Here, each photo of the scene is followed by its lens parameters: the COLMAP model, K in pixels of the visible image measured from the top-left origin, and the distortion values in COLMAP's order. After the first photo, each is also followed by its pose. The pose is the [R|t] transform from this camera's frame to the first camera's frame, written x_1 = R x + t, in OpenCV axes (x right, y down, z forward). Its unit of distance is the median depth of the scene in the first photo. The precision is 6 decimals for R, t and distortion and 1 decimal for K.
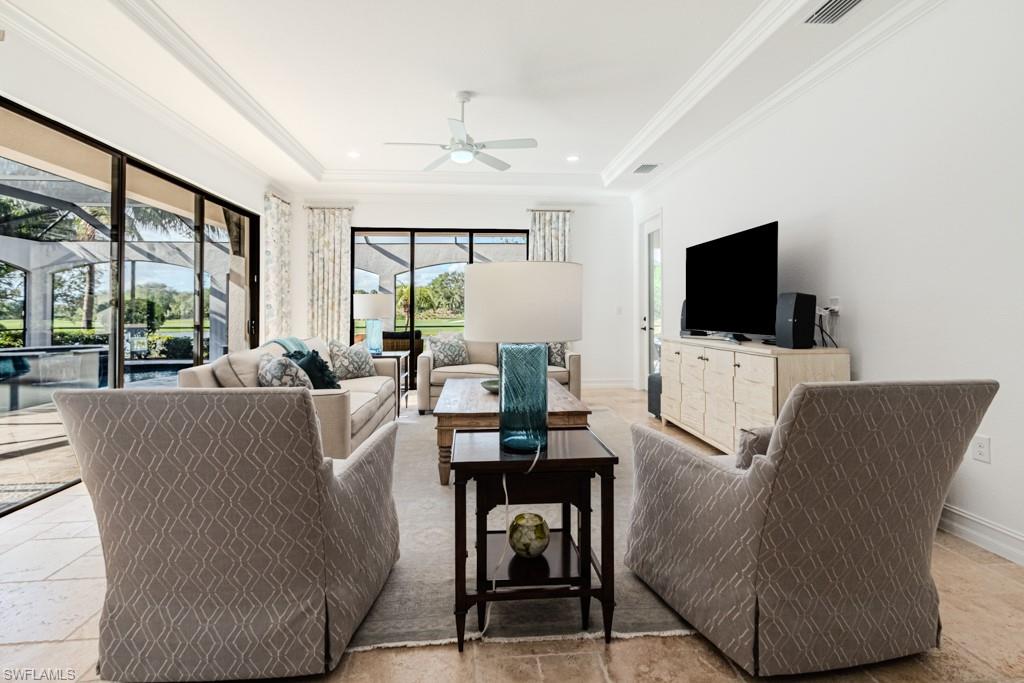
lens RADIAL K [[487.1, 0, 508.5], [0, 487.1, 302.6], [0, 0, 1]] dist [-0.001525, -0.000107]
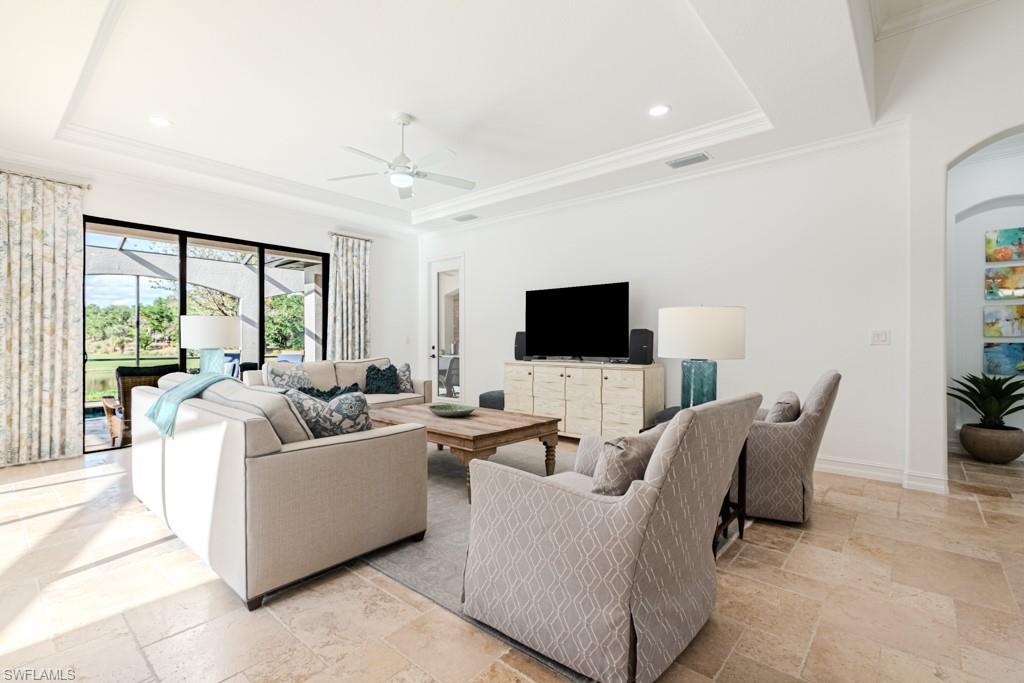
lens RADIAL K [[471.0, 0, 512.0], [0, 471.0, 341.5], [0, 0, 1]] dist [0.003286, 0.000371]
pose [[0.706231, 0.005612, 0.707960, -0.374771], [-0.017948, 0.999789, 0.009979, 0.005372], [-0.707754, -0.019754, 0.706182, 0.107264]]
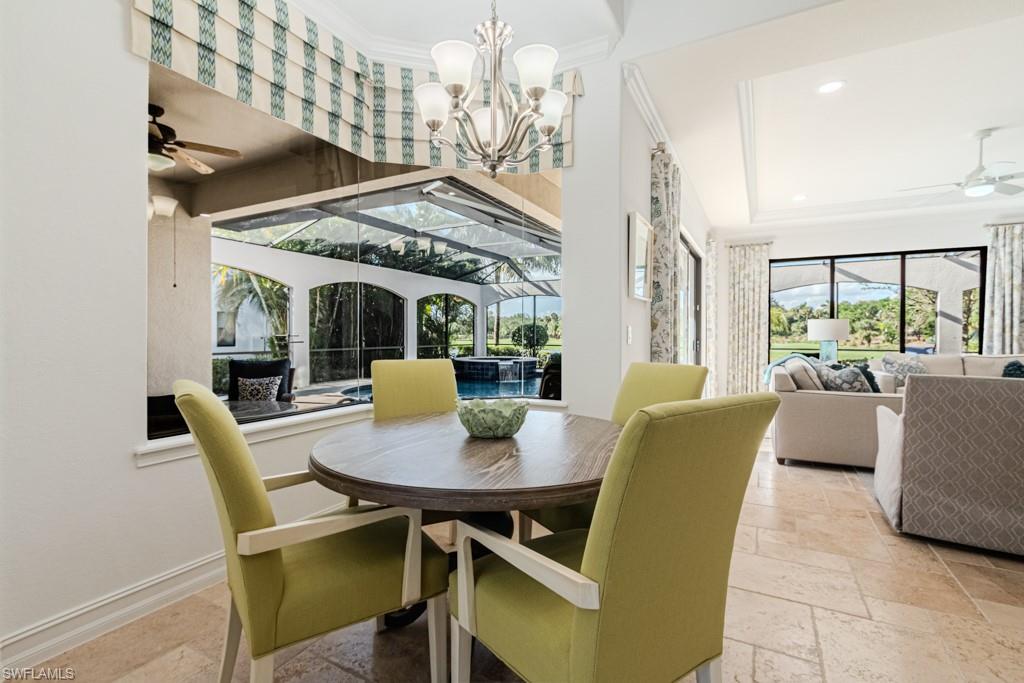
lens RADIAL K [[474.6, 0, 484.6], [0, 474.6, 337.7], [0, 0, 1]] dist [-0.002129, -0.001023]
pose [[0.825946, 0.010031, -0.563660, -0.251379], [0.005397, 0.999655, 0.025698, -0.005010], [0.563724, -0.024267, 0.825607, -0.298736]]
